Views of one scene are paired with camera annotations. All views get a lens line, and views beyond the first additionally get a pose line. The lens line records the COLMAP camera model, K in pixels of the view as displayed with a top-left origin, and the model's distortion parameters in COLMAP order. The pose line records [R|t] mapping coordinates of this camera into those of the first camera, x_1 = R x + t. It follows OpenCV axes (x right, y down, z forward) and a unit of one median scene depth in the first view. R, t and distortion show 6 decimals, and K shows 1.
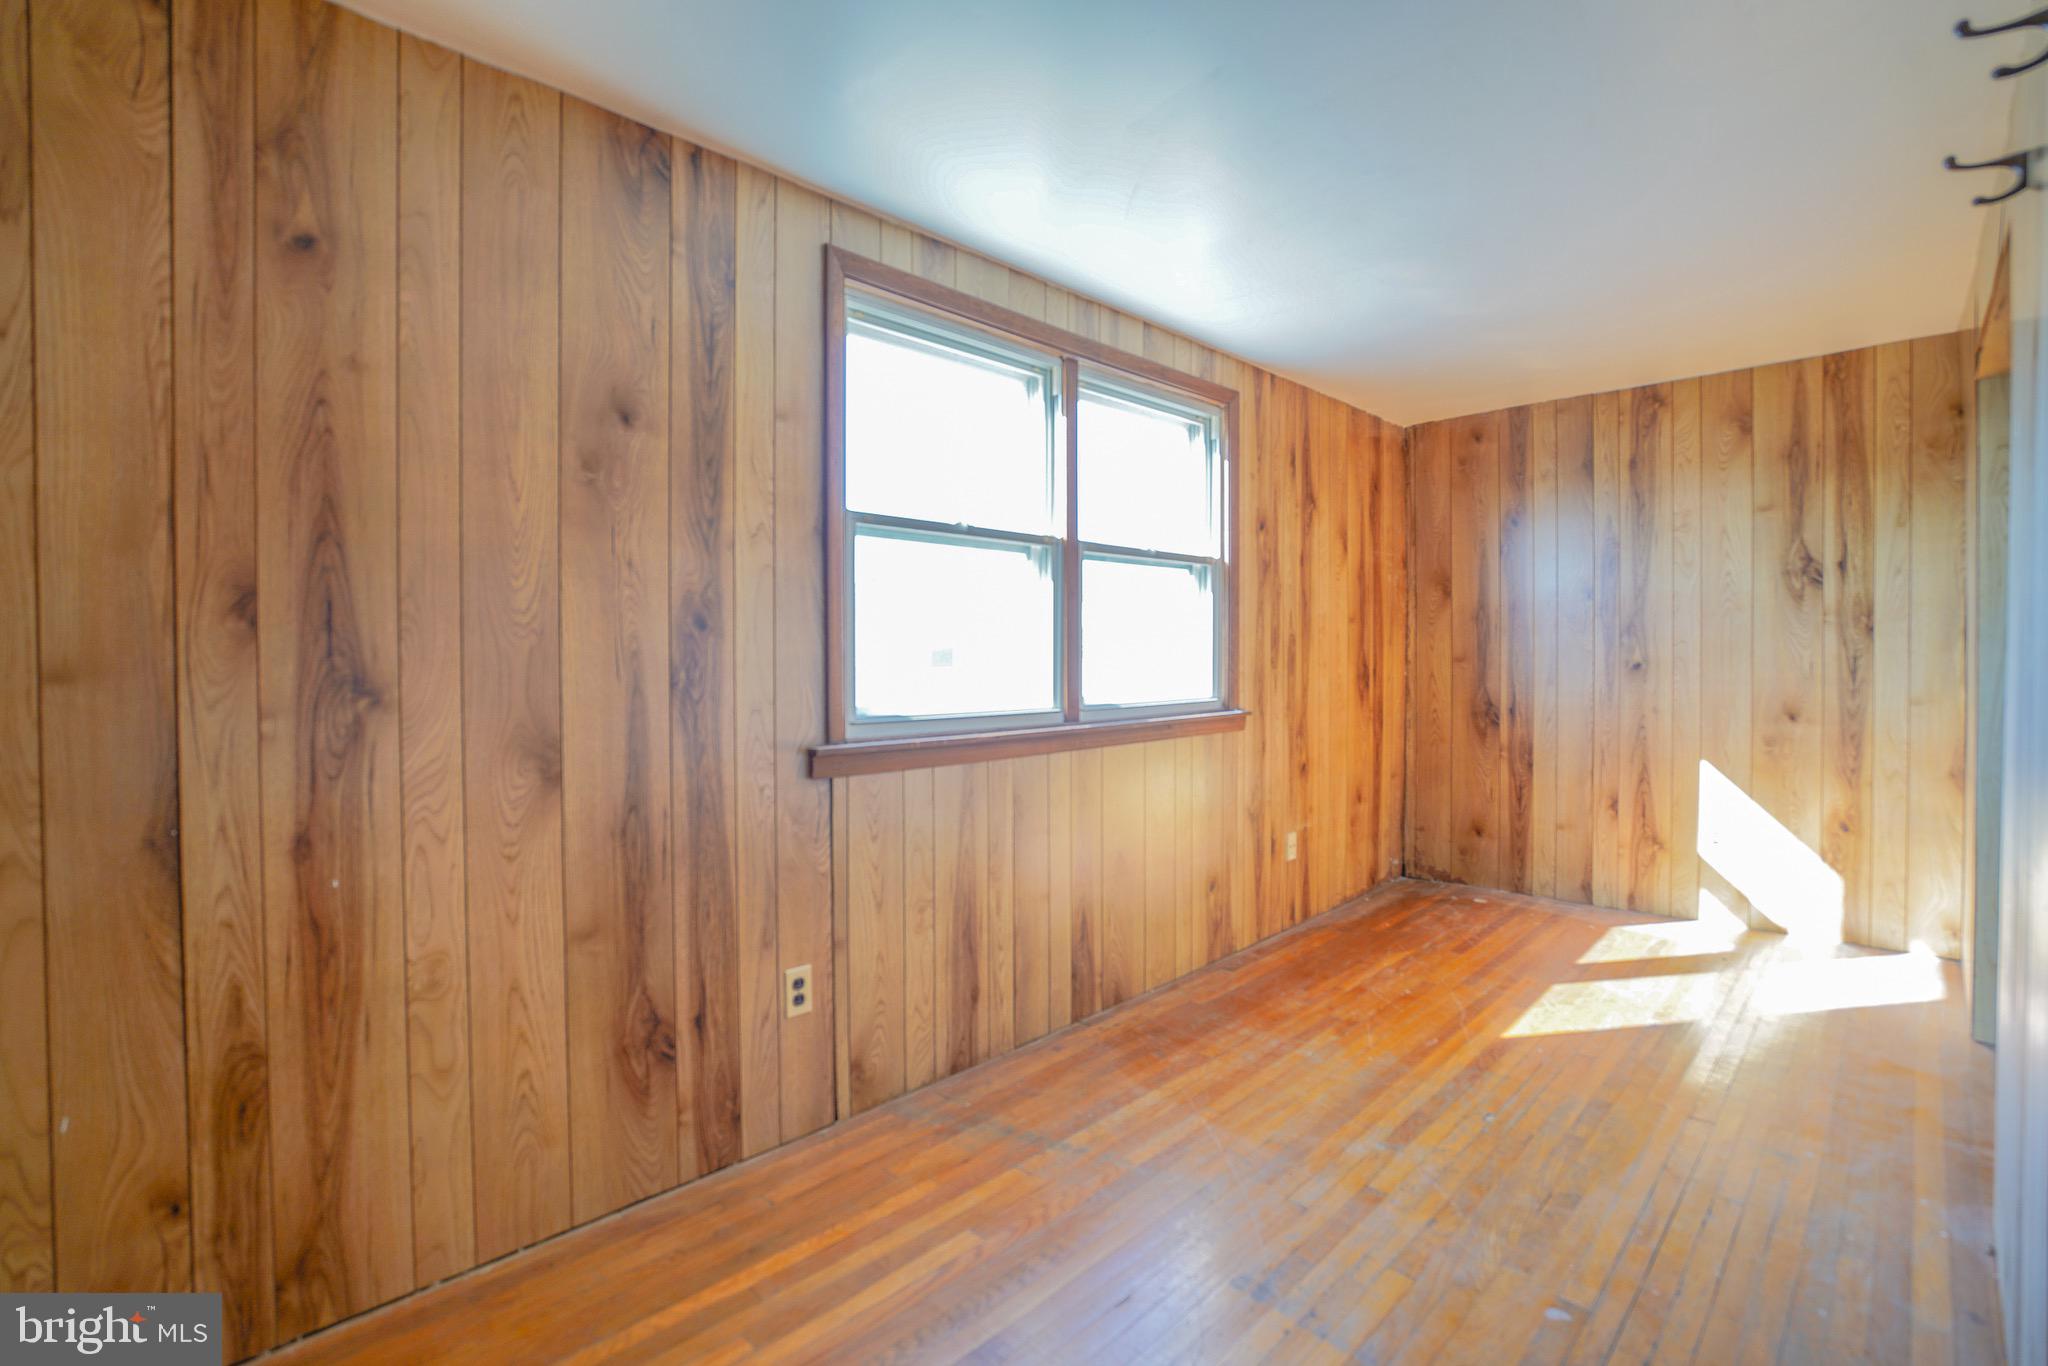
lens RADIAL K [[918.2, 0, 1029.6], [0, 918.2, 670.5], [0, 0, 1]] dist [-0.053694, 0.019090]
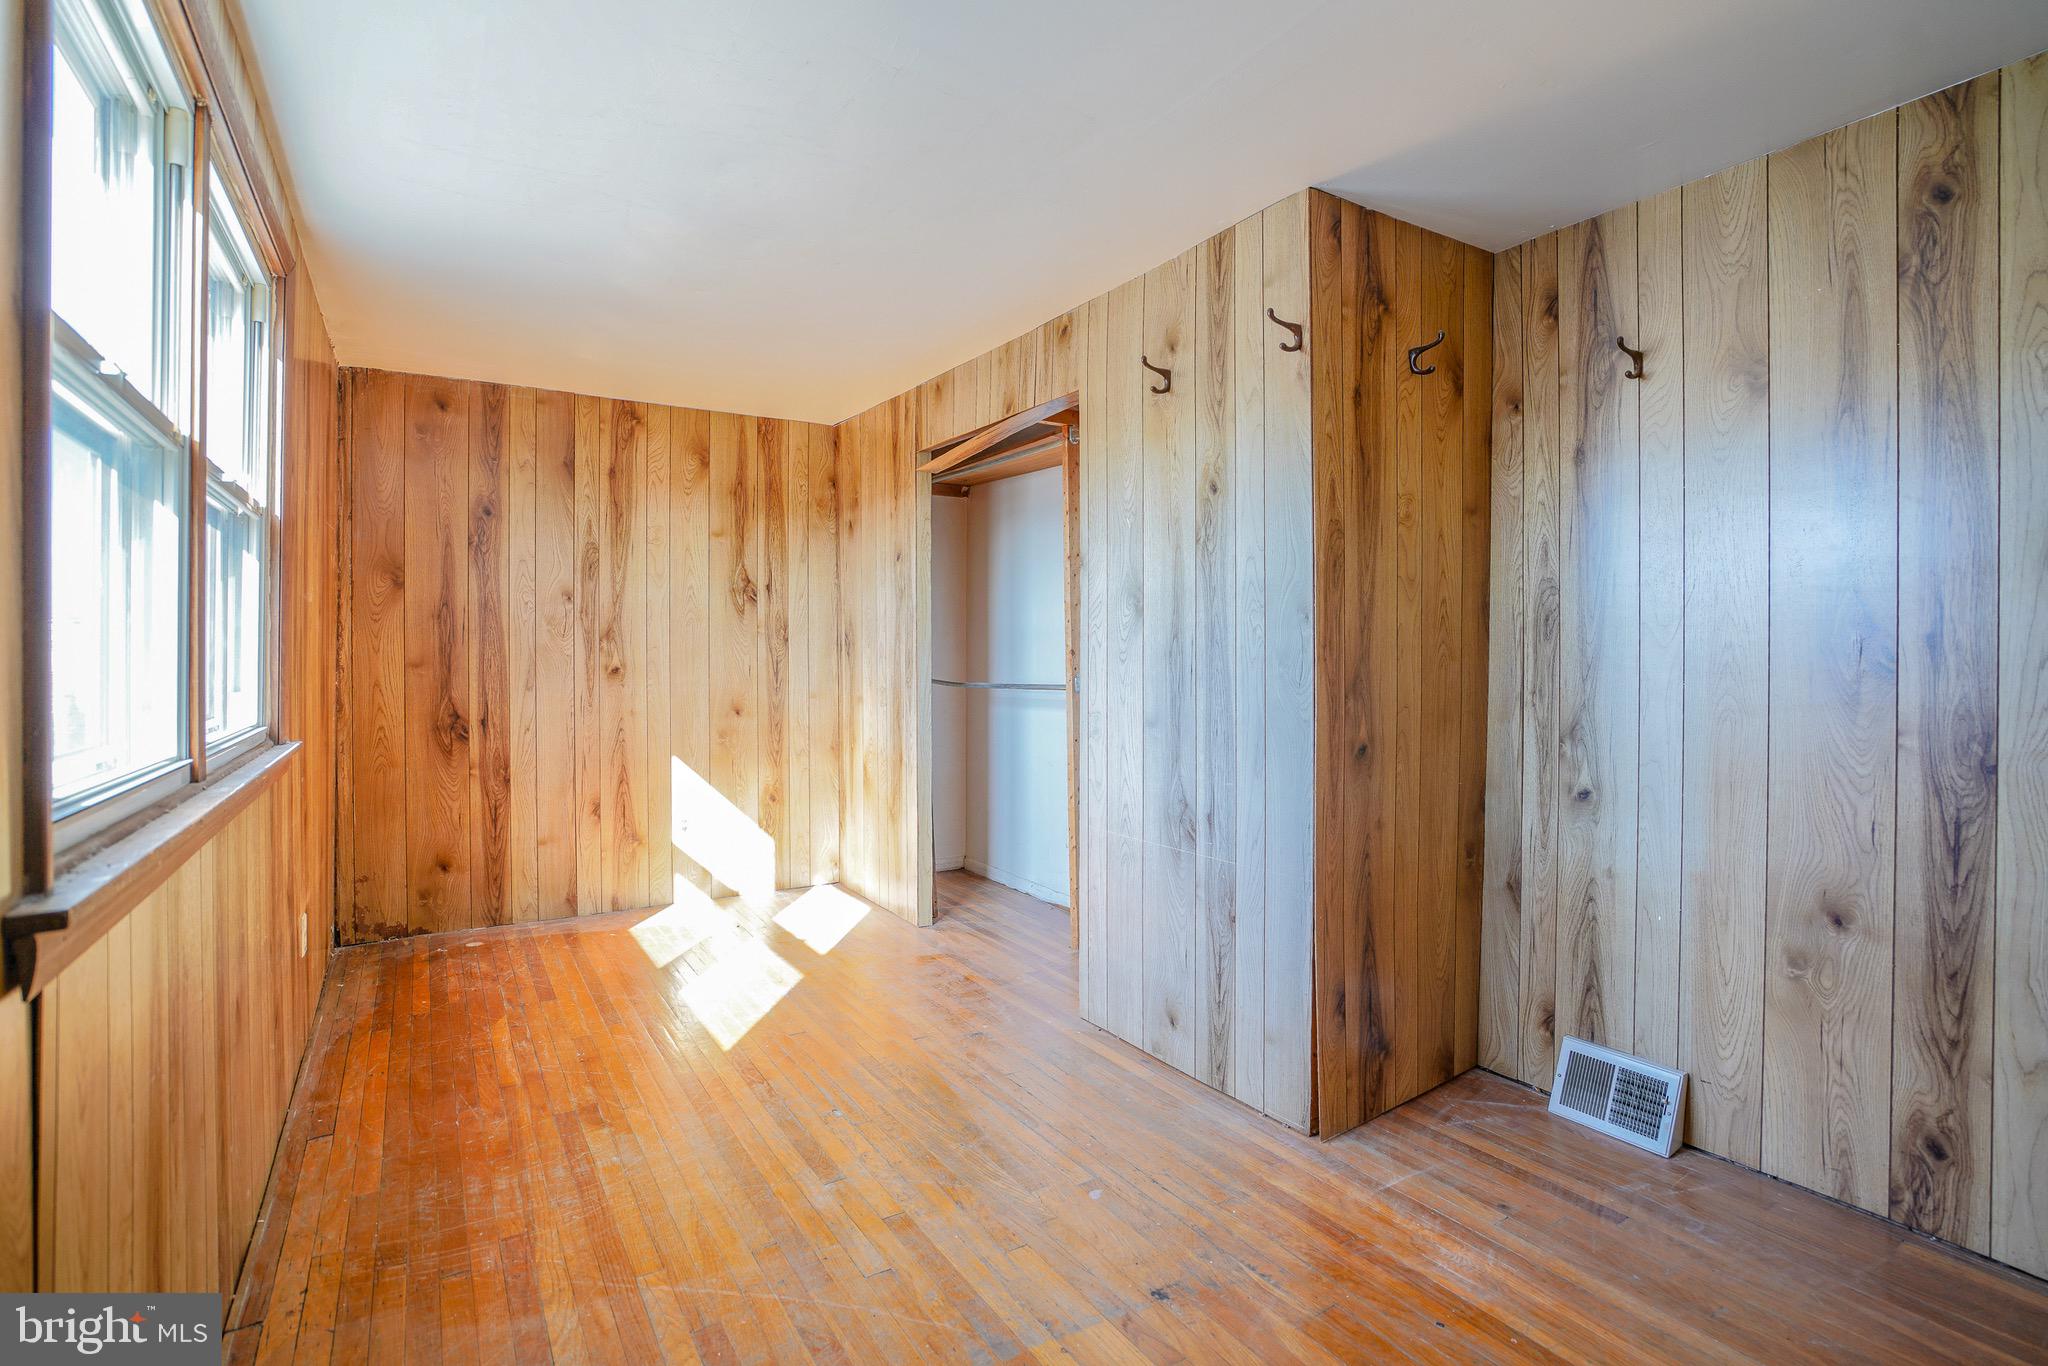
lens RADIAL K [[967.8, 0, 1016.5], [0, 967.8, 652.8], [0, 0, 1]] dist [-0.060675, 0.023802]
pose [[0.241247, 0.009732, 0.970415, -0.282752], [0.015327, 0.999787, -0.013837, -0.003205], [-0.970343, 0.018212, 0.241046, 0.305596]]
